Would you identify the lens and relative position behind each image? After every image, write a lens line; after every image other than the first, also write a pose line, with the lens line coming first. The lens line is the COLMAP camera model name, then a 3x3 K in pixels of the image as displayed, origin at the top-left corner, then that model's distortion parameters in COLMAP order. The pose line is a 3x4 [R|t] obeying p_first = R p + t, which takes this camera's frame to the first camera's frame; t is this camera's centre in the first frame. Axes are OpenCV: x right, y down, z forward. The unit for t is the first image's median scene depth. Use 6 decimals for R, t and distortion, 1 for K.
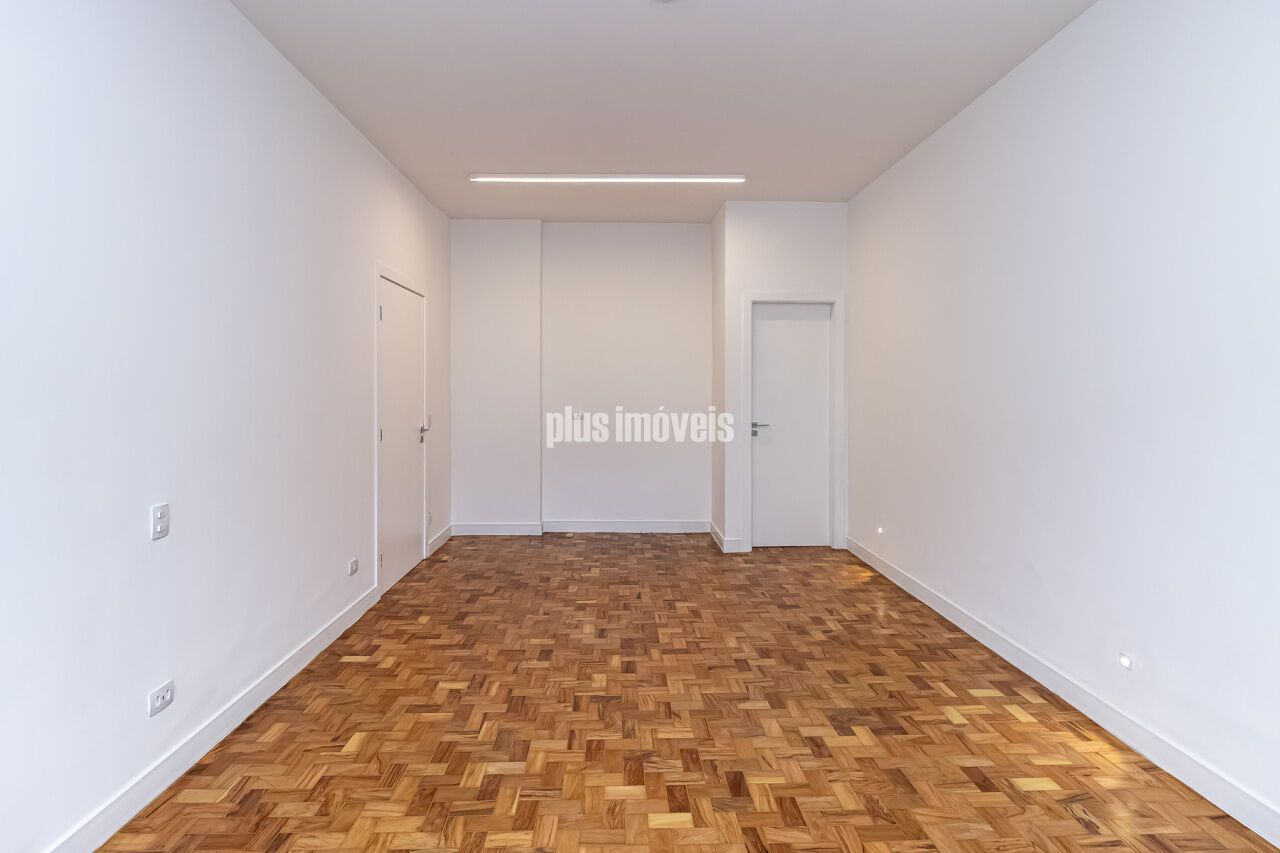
lens RADIAL K [[597.3, 0, 641.5], [0, 597.3, 430.0], [0, 0, 1]] dist [0.005298, 0.000754]
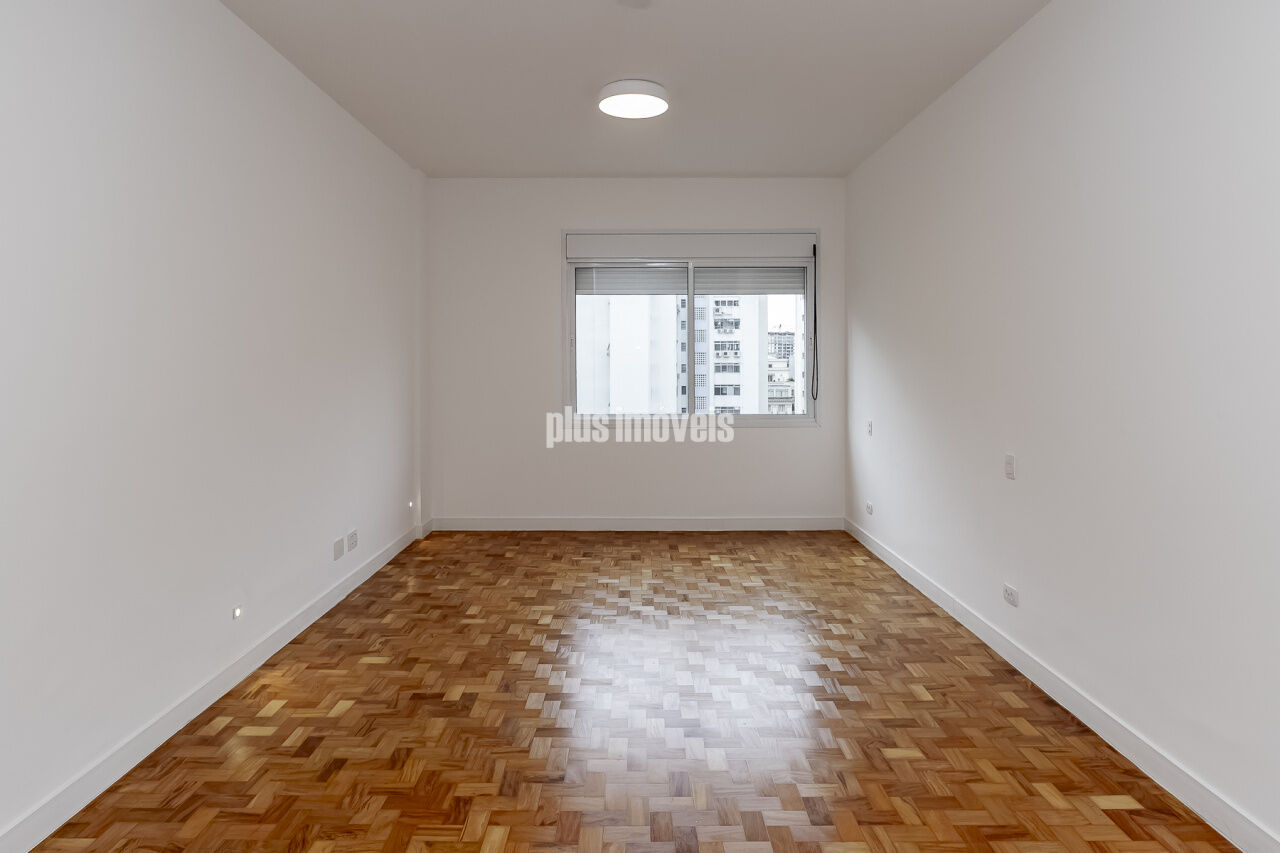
lens RADIAL K [[597.3, 0, 641.5], [0, 597.3, 430.0], [0, 0, 1]] dist [0.005298, 0.000754]
pose [[-0.999301, -0.000573, 0.037371, -0.004101], [0.006088, 0.984031, 0.177891, -0.128974], [-0.036876, 0.177994, -0.983340, 1.703645]]
